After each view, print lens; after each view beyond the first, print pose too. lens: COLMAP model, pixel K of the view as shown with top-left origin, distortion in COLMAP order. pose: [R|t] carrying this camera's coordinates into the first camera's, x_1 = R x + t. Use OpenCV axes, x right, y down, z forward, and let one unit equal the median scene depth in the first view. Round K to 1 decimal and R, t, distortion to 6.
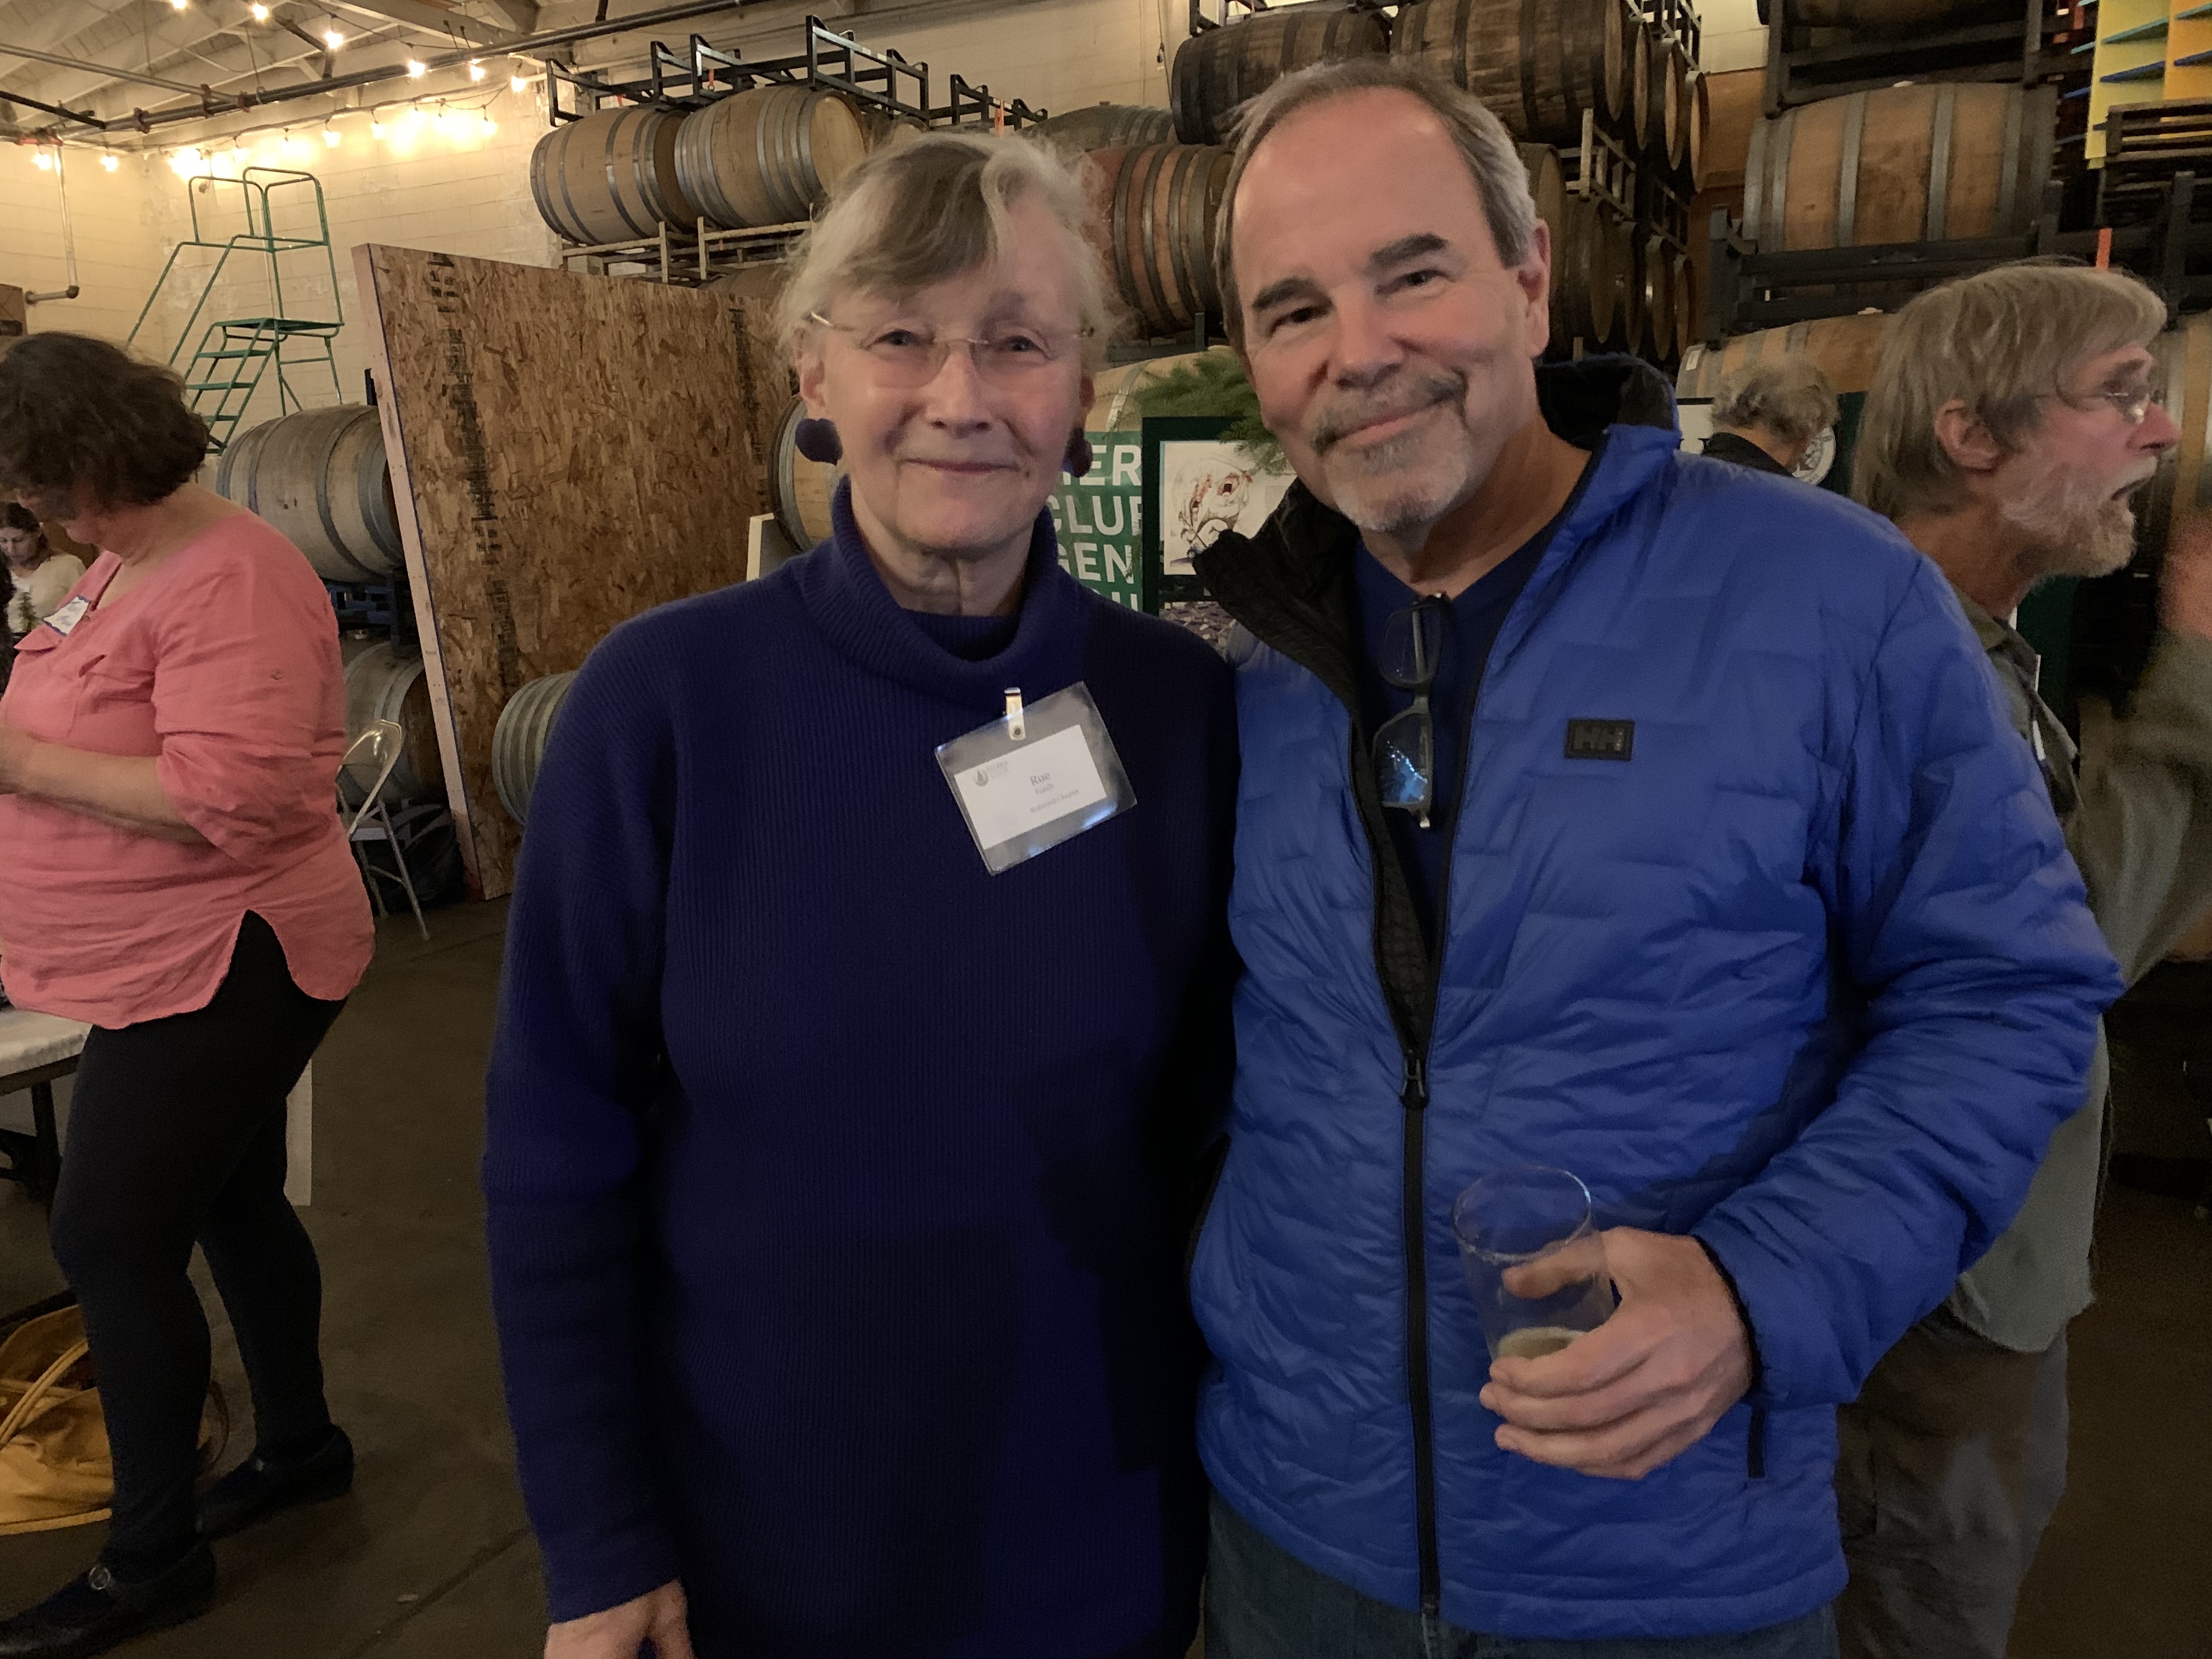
lens RADIAL K [[1677.9, 0, 1089.7], [0, 1677.9, 820.6], [0, 0, 1]] dist [0.007018, -0.015650]
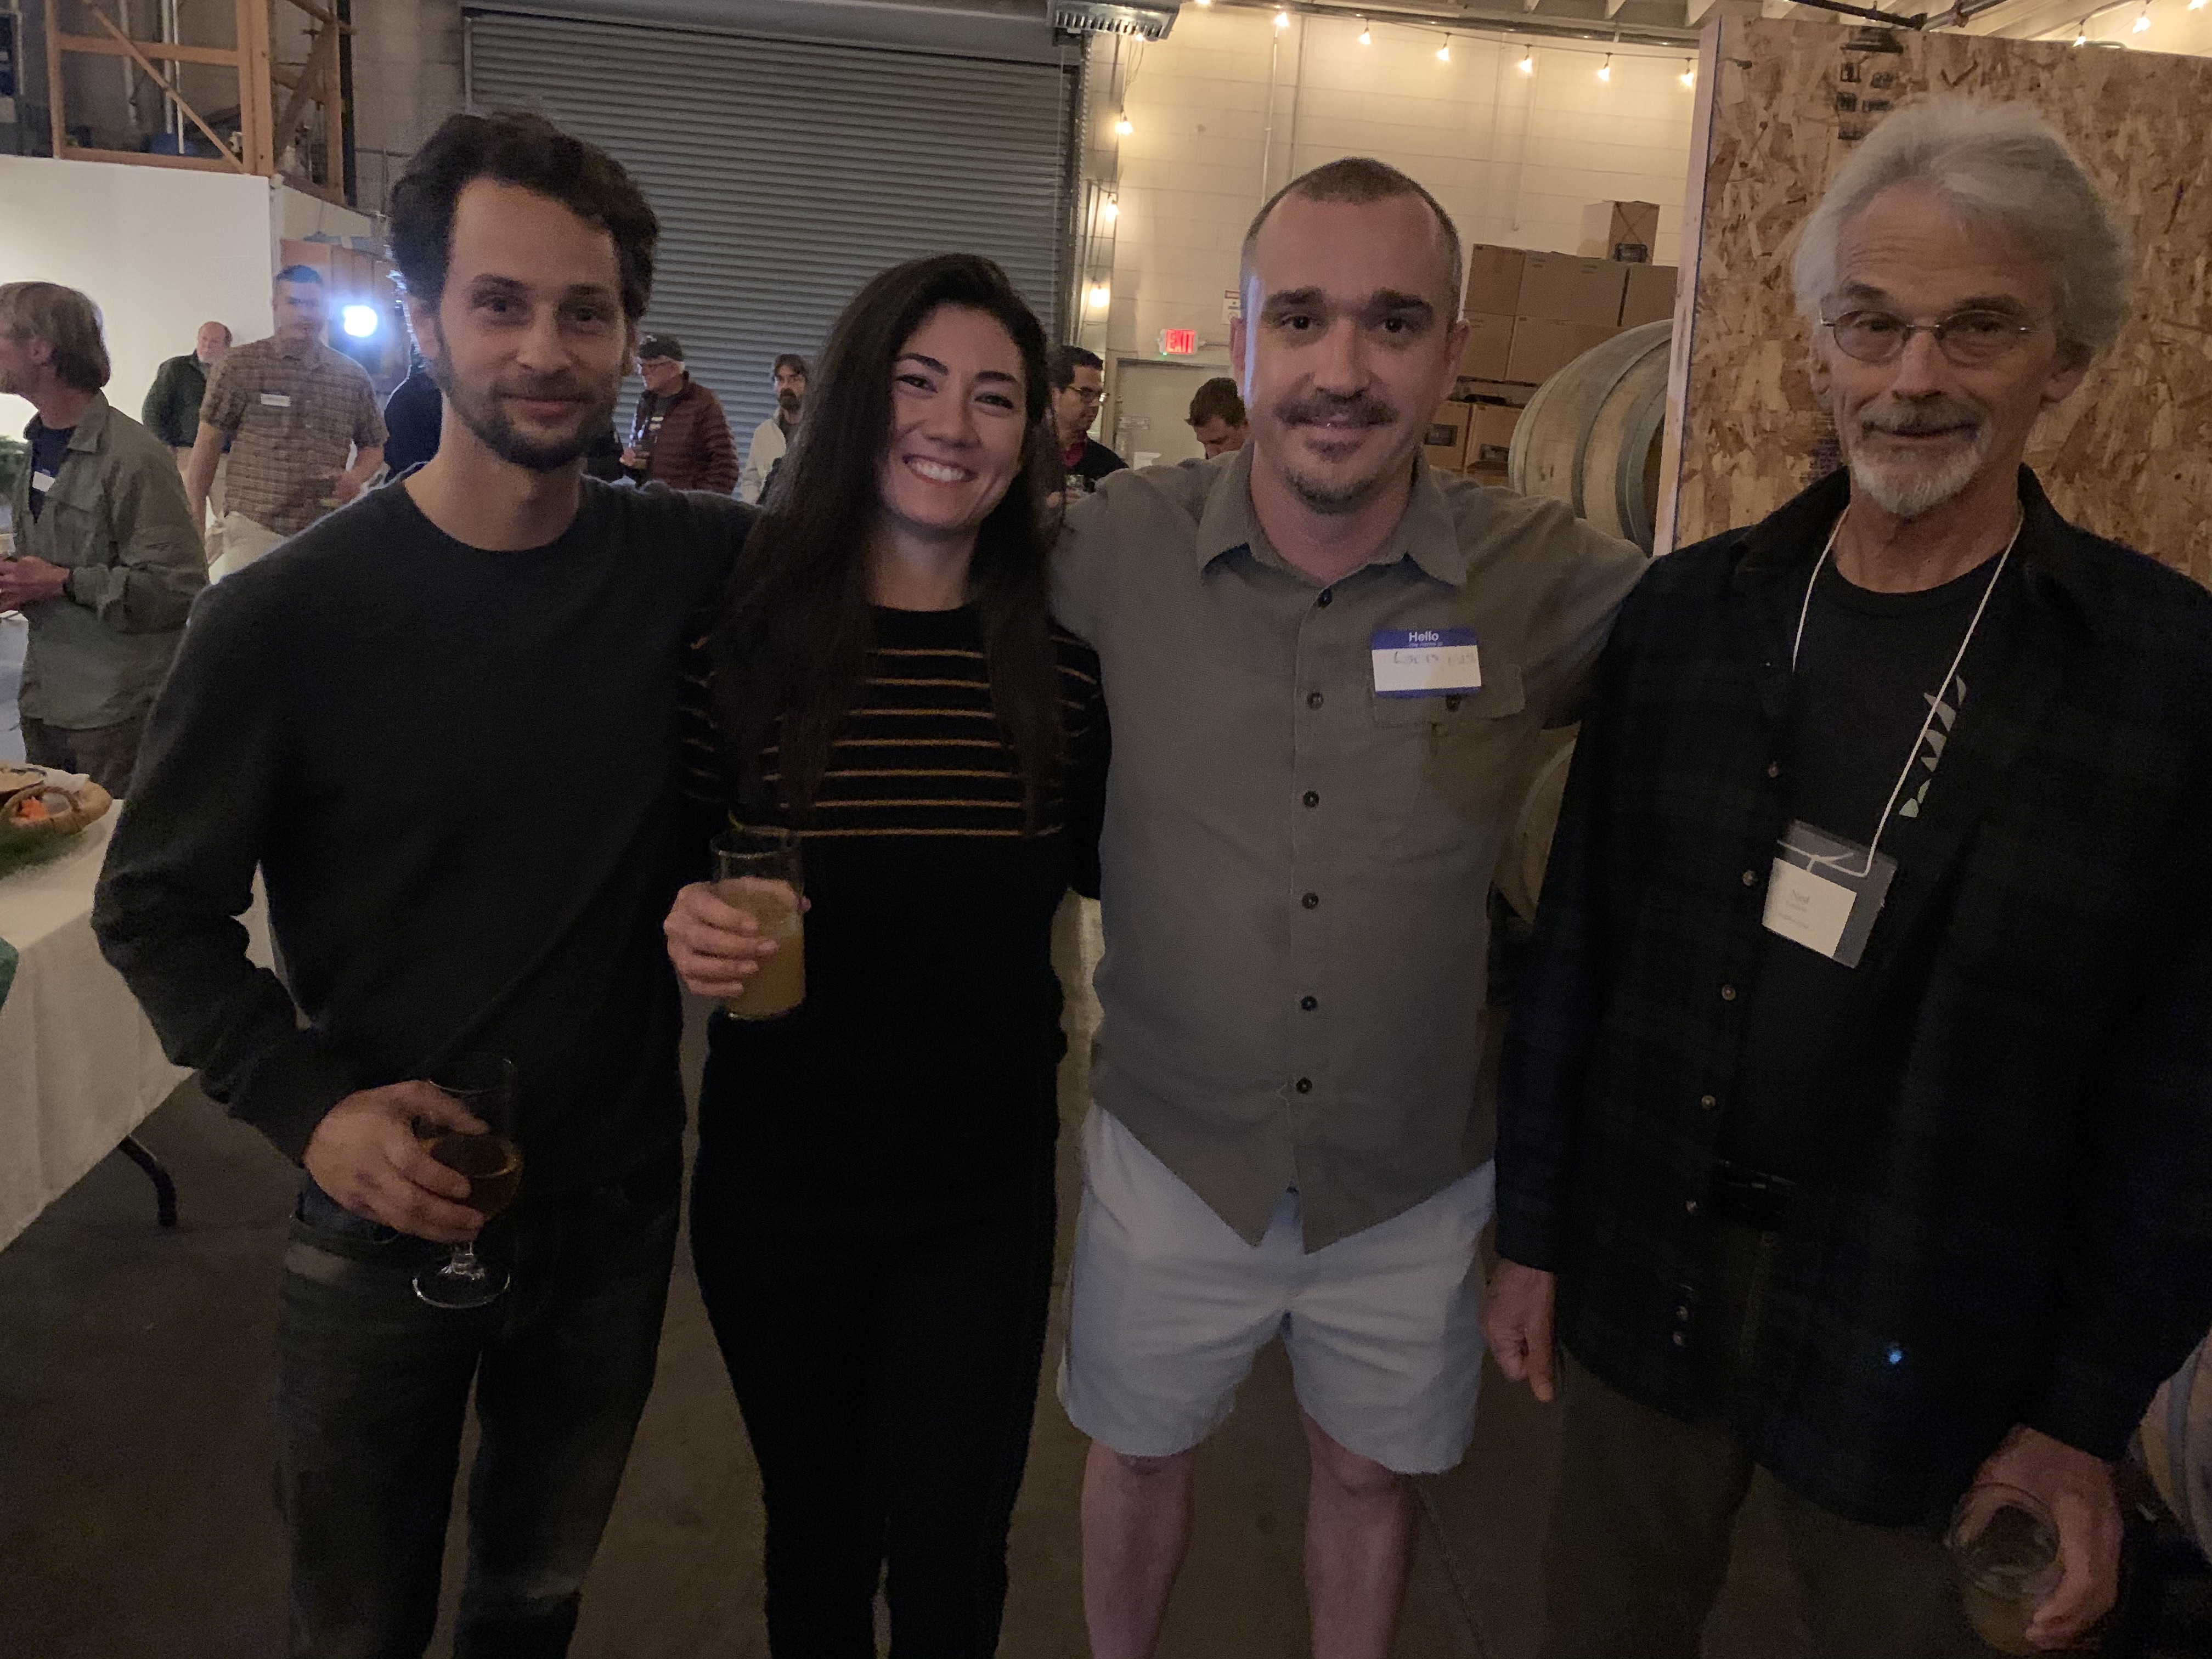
lens RADIAL K [[1677.9, 0, 1102.9], [0, 1677.9, 827.1], [0, 0, 1]] dist [0.007018, -0.015650]
pose [[0.513299, 0.248696, -0.821386, -0.011201], [-0.235771, 0.961130, 0.143670, -0.098823], [0.825189, 0.119913, 0.551982, 0.467861]]
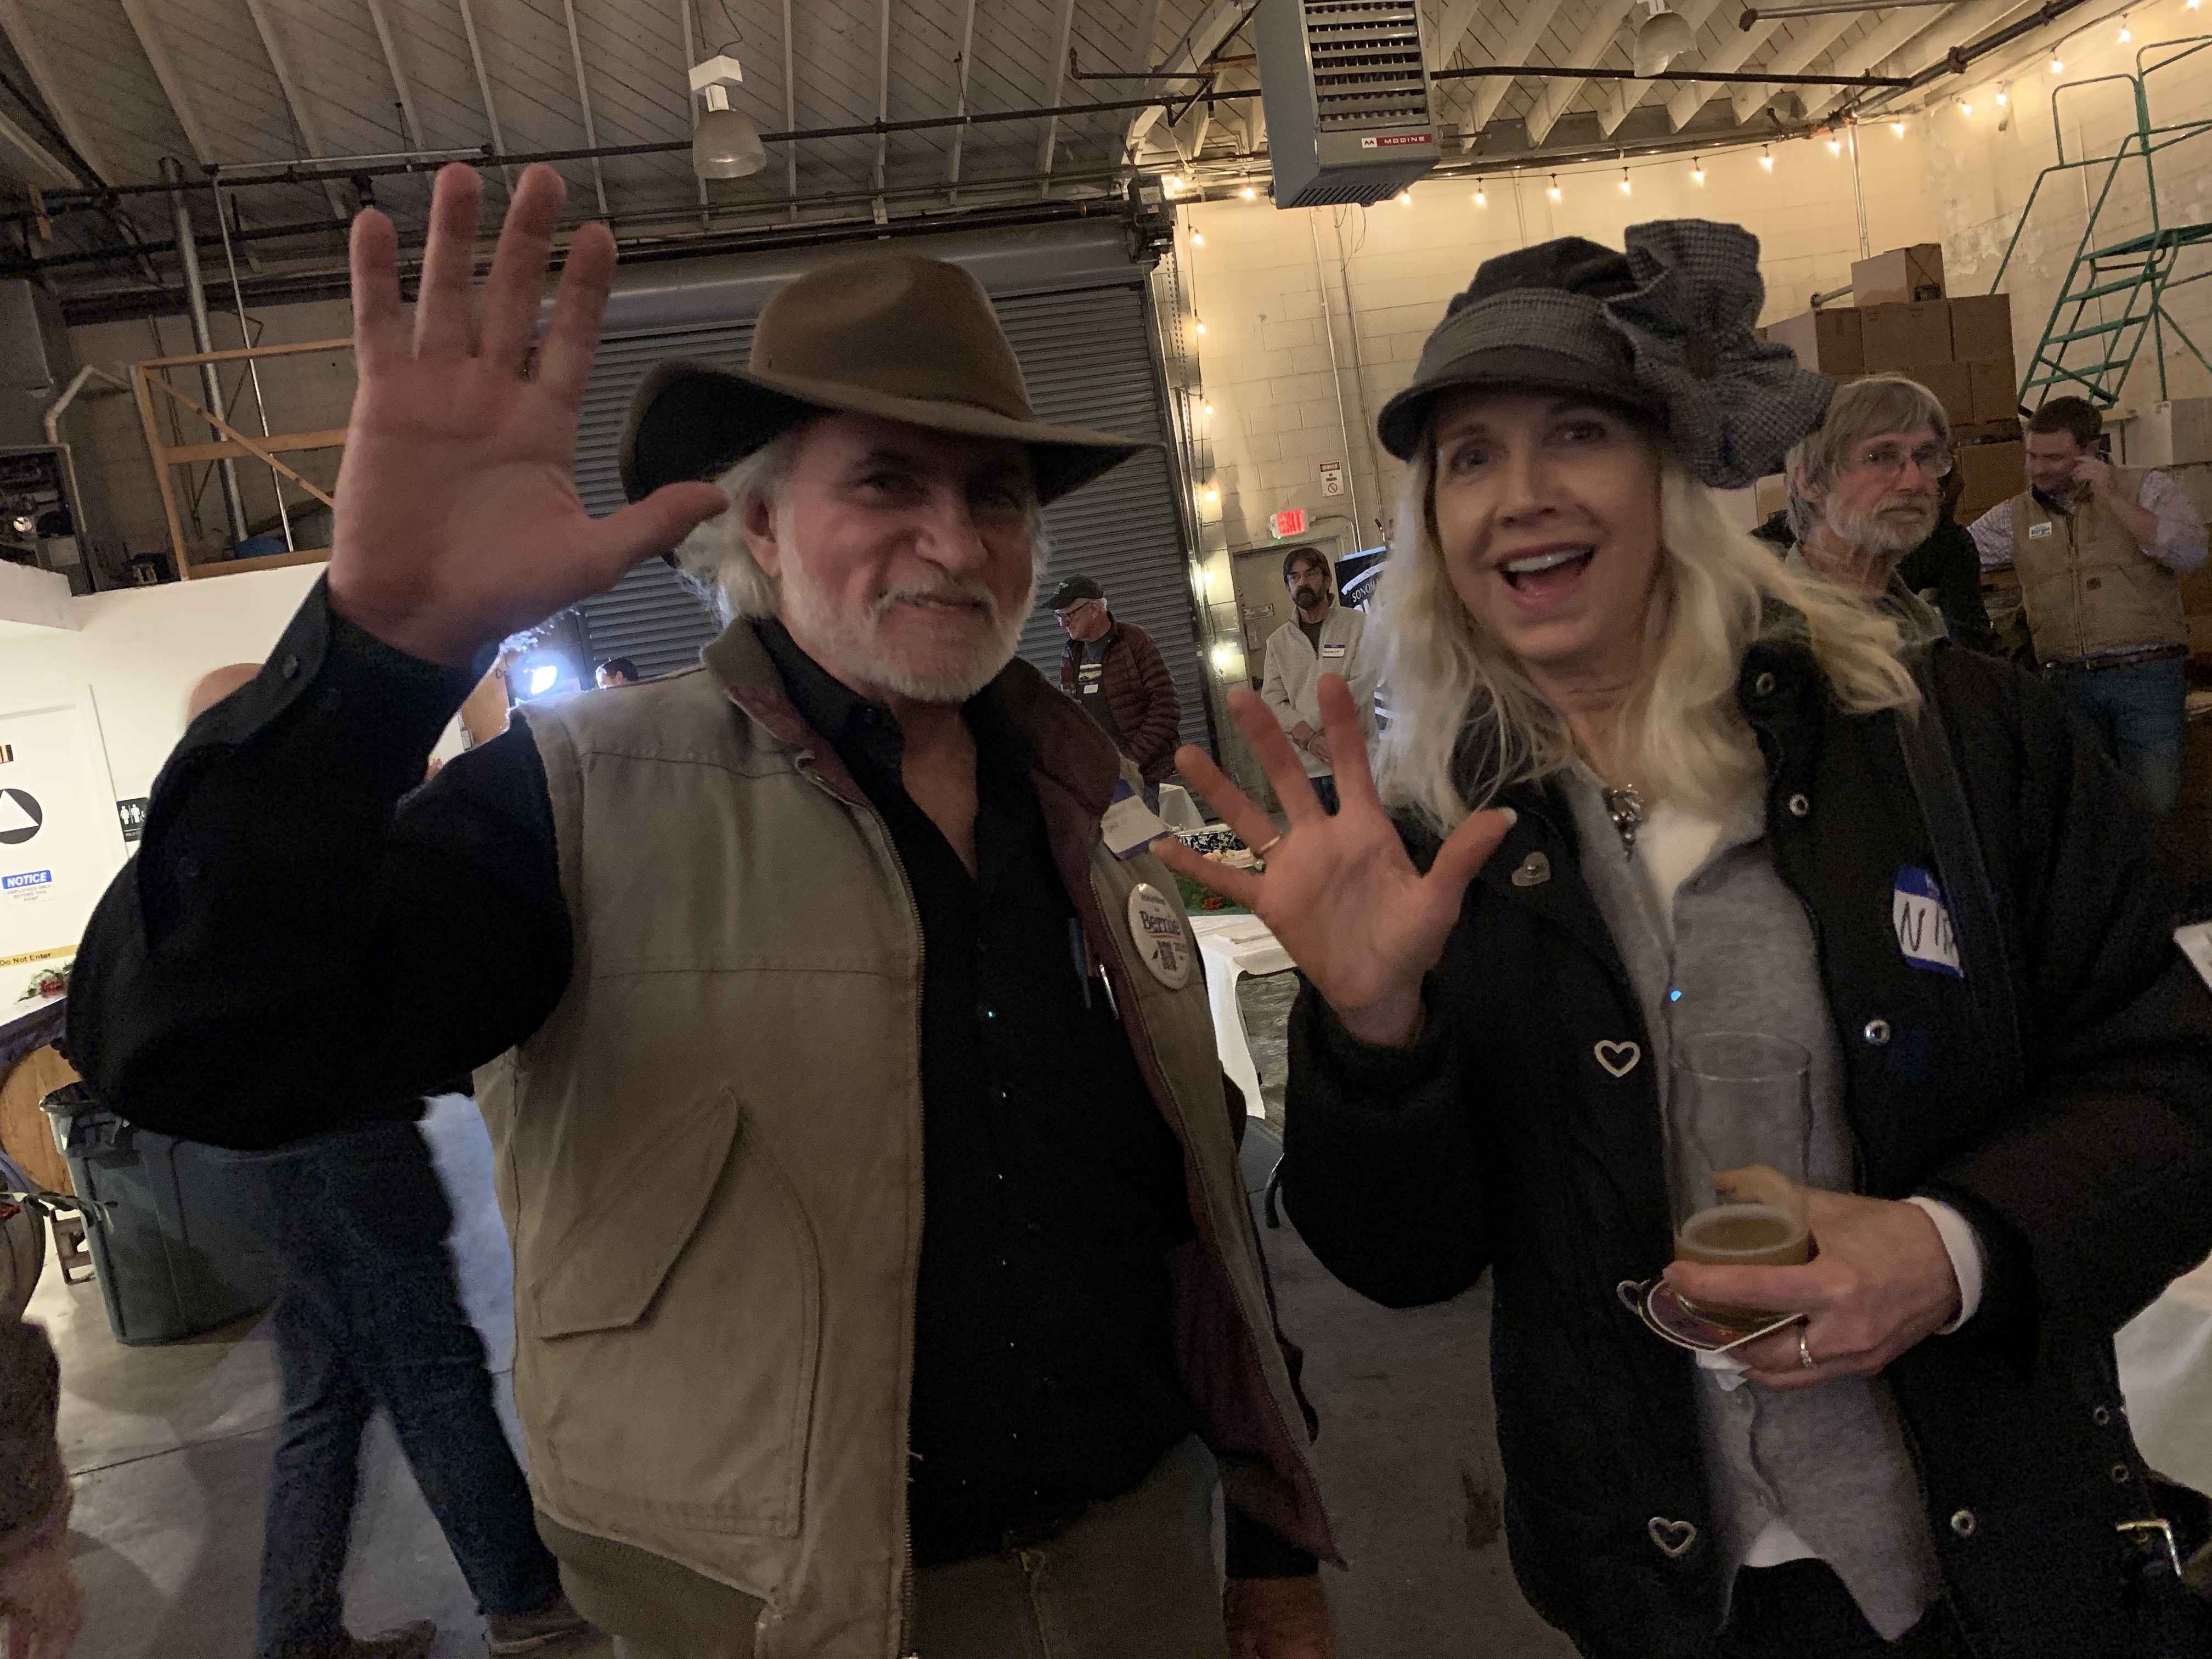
lens RADIAL K [[1677.9, 0, 1090.9], [0, 1677.9, 832.9], [0, 0, 1]] dist [0.007018, -0.015650]
pose [[0.649774, -0.016762, -0.759943, -0.375941], [0.014960, 0.999845, -0.009263, -0.021435], [0.759981, -0.005350, 0.649924, 0.156723]]
